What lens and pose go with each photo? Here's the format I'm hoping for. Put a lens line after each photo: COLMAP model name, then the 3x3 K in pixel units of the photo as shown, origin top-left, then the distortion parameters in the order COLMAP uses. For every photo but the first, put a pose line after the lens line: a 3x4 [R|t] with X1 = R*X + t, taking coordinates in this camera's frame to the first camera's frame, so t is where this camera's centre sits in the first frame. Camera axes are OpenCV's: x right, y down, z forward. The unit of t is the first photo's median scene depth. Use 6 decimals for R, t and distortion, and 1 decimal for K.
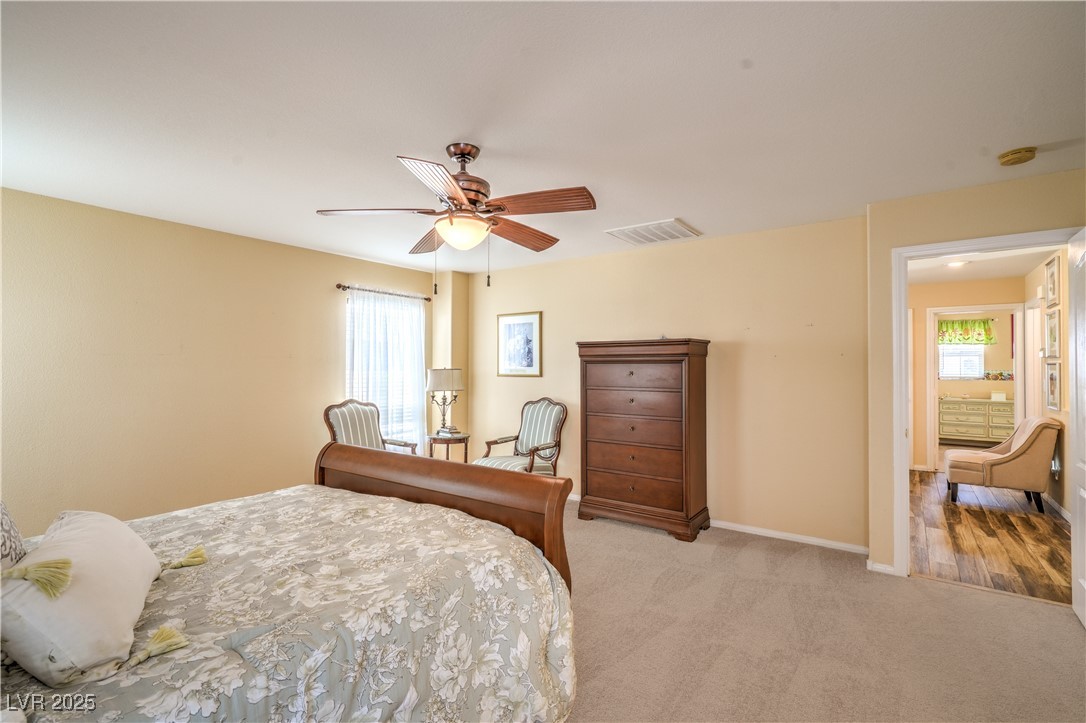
lens RADIAL K [[493.2, 0, 539.7], [0, 493.2, 362.1], [0, 0, 1]] dist [0.001640, 0.000226]
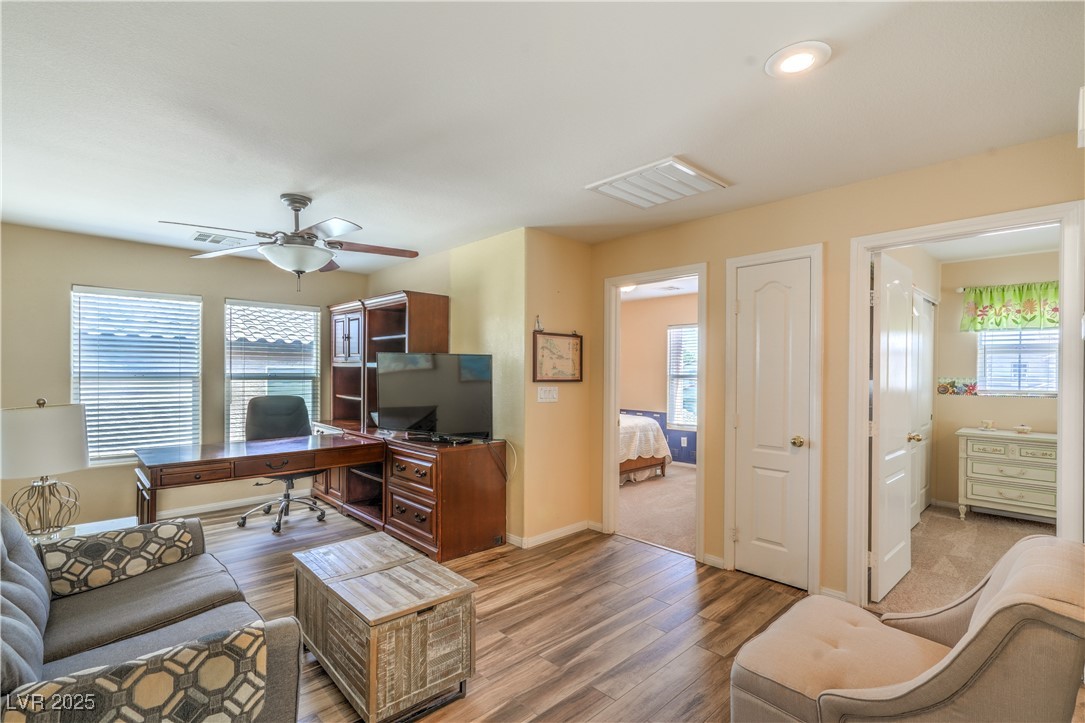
lens RADIAL K [[499.0, 0, 543.3], [0, 499.0, 373.3], [0, 0, 1]] dist [0.000467, 0.001210]
pose [[0.985631, 0.006575, -0.168784, 0.434364], [-0.004552, 0.999913, 0.012373, 0.005959], [0.168851, -0.011427, 0.985575, 0.378580]]
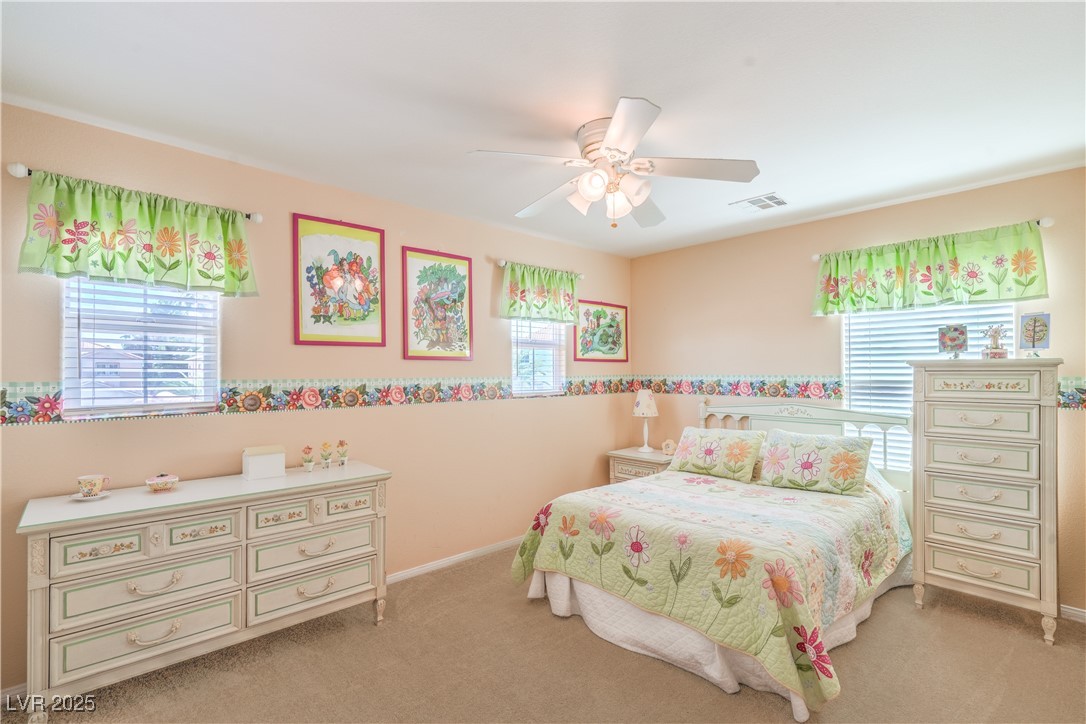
lens RADIAL K [[496.7, 0, 542.8], [0, 496.7, 365.9], [0, 0, 1]] dist [-0.000752, 0.000202]
pose [[0.178395, 0.003647, 0.983952, 0.617676], [-0.006072, 0.999978, -0.002606, 0.007151], [-0.983940, -0.005510, 0.178413, 0.730790]]
